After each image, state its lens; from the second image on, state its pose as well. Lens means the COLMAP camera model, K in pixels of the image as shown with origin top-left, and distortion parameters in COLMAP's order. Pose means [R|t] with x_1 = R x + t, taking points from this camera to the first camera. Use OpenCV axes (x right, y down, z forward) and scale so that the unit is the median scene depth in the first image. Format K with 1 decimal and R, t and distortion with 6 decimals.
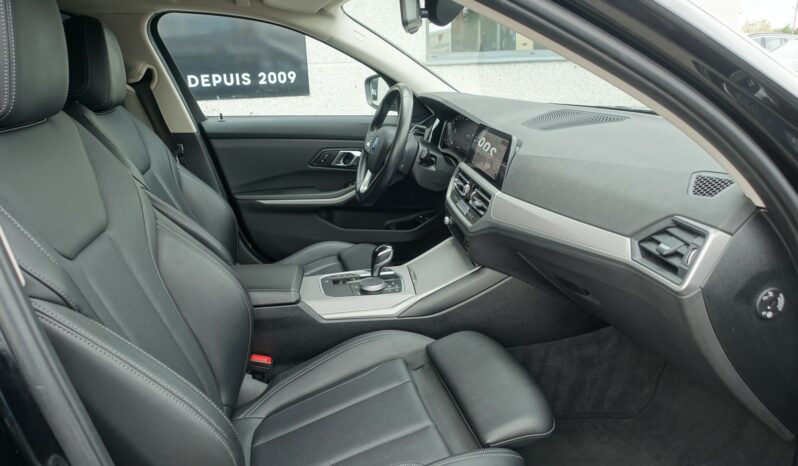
lens RADIAL K [[550.4, 0, 399.0], [0, 550.4, 233.0], [0, 0, 1]] dist [-0.004635, -0.003344]
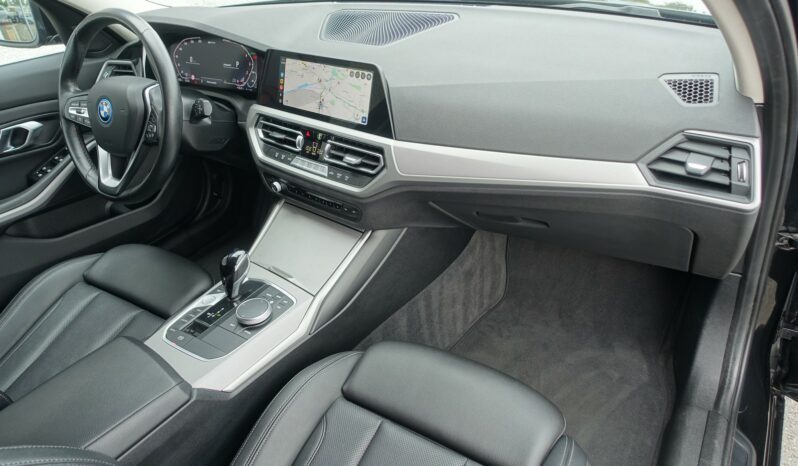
lens RADIAL K [[550.4, 0, 399.0], [0, 550.4, 233.0], [0, 0, 1]] dist [-0.004635, -0.003344]
pose [[0.720122, -0.406617, 0.562215, -0.296492], [0.268637, 0.910483, 0.314411, -0.190633], [-0.639733, -0.075383, 0.764892, 0.355758]]
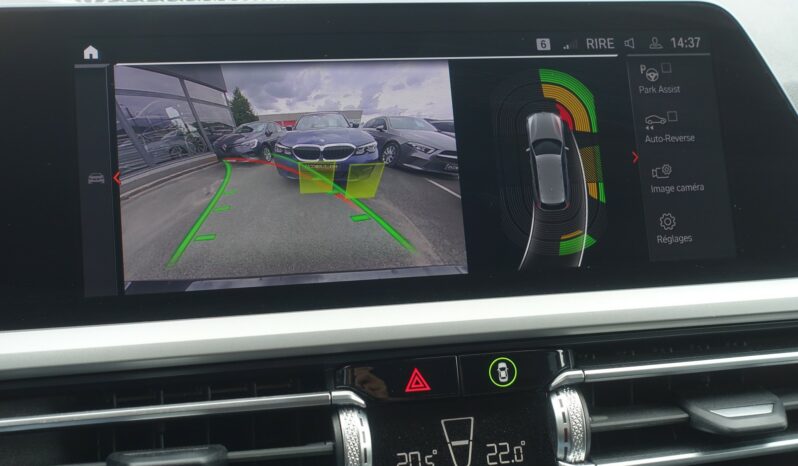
lens RADIAL K [[1100.9, 0, 399.0], [0, 1100.9, 233.0], [0, 0, 1]] dist [-0.035332, -0.086548]
pose [[-0.119752, -0.176749, 0.976944, -0.157112], [0.302477, 0.930747, 0.205468, -0.206773], [-0.945604, 0.320108, -0.057996, 1.119484]]
